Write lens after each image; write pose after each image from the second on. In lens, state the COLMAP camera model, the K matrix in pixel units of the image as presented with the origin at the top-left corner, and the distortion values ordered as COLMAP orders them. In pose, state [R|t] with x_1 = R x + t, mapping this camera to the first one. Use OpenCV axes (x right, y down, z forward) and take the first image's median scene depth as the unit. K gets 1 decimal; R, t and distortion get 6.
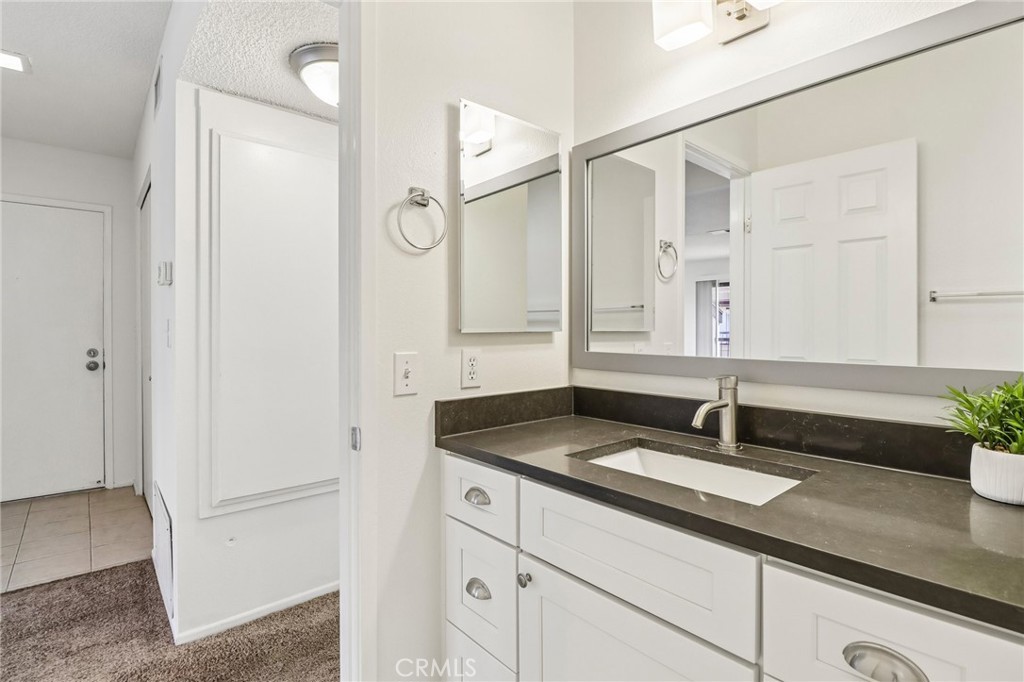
lens RADIAL K [[476.1, 0, 519.9], [0, 476.1, 321.7], [0, 0, 1]] dist [0.002702, -0.013745]
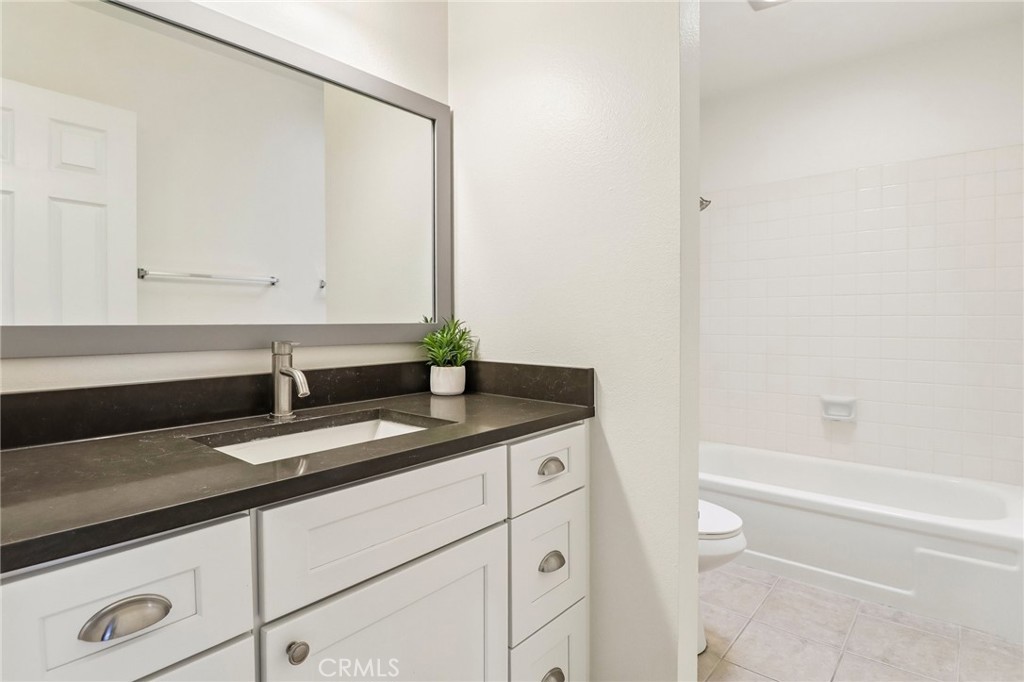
lens RADIAL K [[476.1, 0, 519.9], [0, 476.1, 321.7], [0, 0, 1]] dist [0.002702, -0.013745]
pose [[-0.081618, -0.014034, 0.996565, -0.599960], [-0.021673, 0.999689, 0.012303, 0.055825], [-0.996428, -0.020594, -0.081897, 0.670031]]
